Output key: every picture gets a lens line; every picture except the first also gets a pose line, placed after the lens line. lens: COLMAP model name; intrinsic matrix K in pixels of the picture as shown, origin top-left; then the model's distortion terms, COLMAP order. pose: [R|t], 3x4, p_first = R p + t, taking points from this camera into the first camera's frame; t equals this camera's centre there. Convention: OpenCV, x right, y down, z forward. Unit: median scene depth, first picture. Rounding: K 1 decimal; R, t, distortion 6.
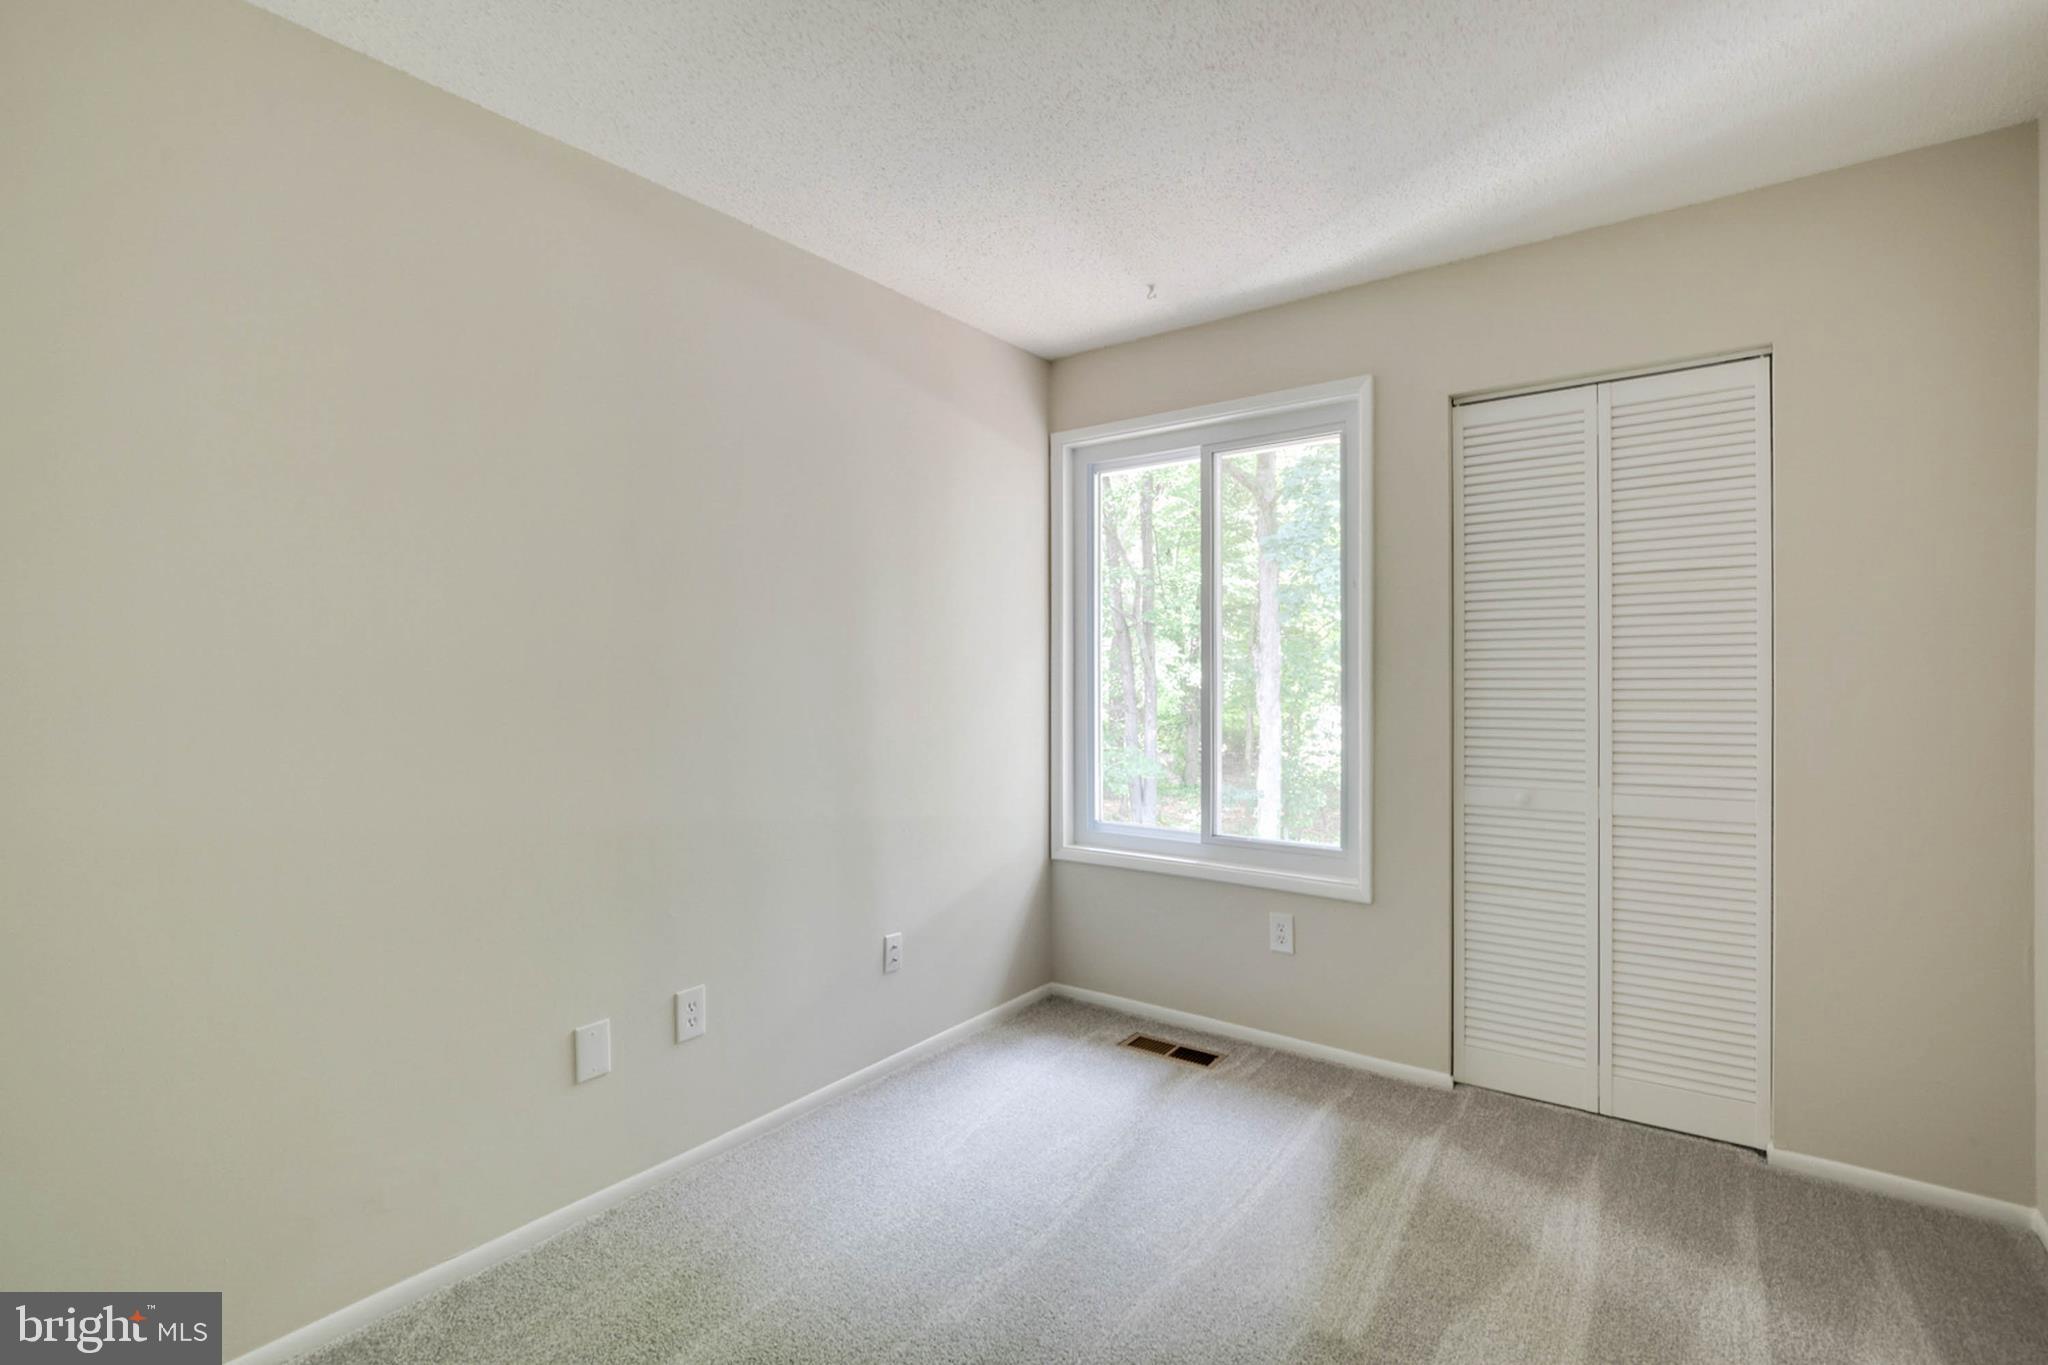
lens RADIAL K [[939.7, 0, 1003.3], [0, 939.7, 661.3], [0, 0, 1]] dist [-0.034825, 0.009273]
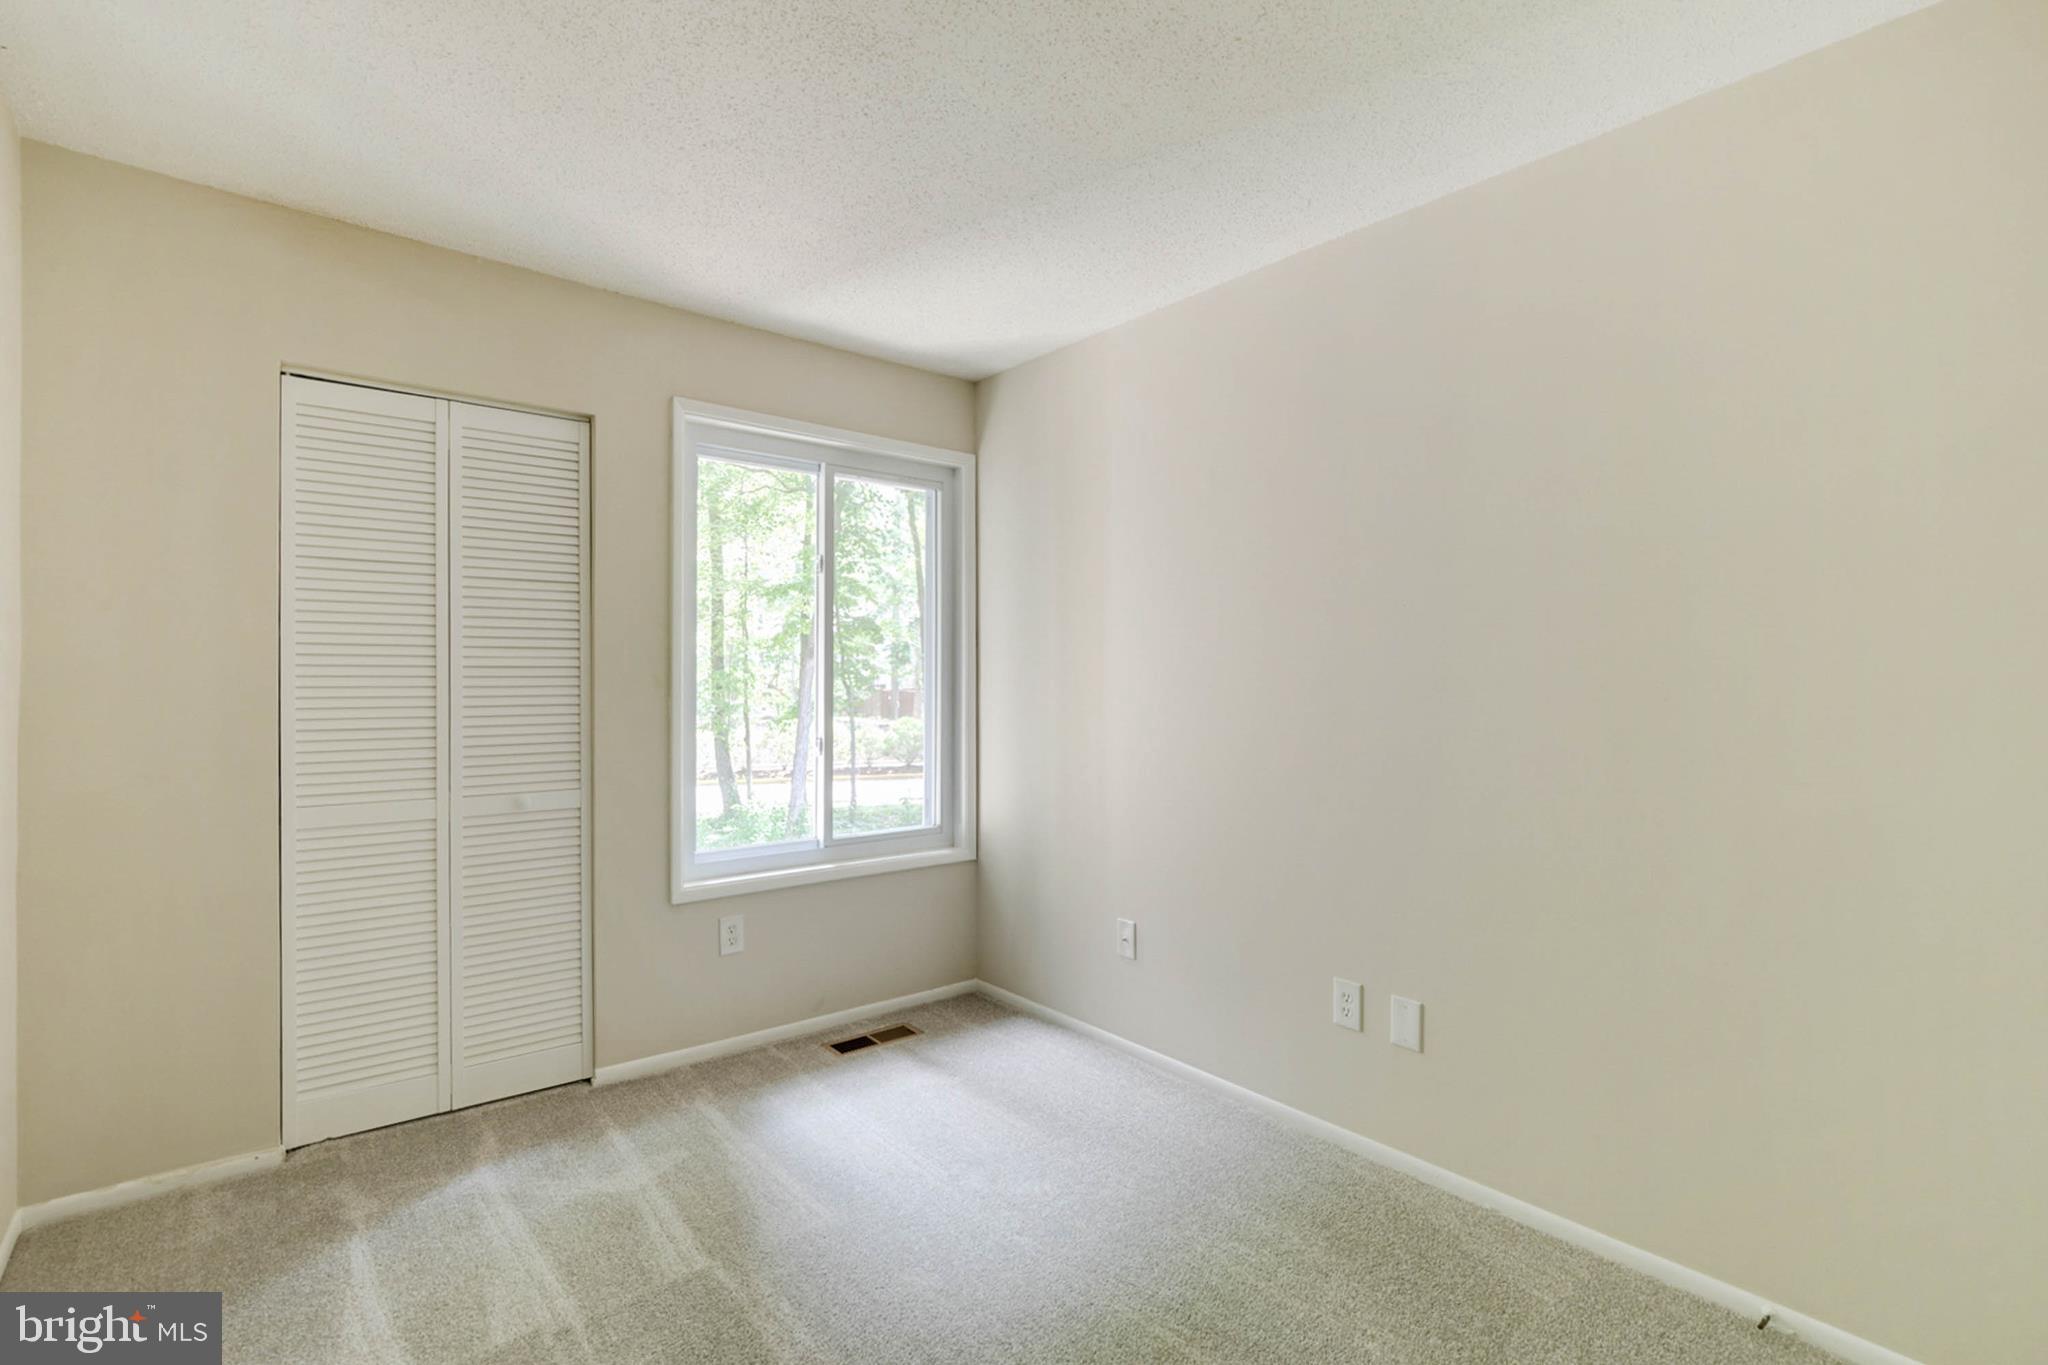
lens RADIAL K [[939.7, 0, 1016.1], [0, 939.7, 687.7], [0, 0, 1]] dist [-0.034825, 0.009273]
pose [[0.241441, -0.003139, 0.970410, -0.749921], [-0.014438, 0.999872, 0.006826, 0.006021], [-0.970308, -0.015659, 0.241365, 0.547011]]
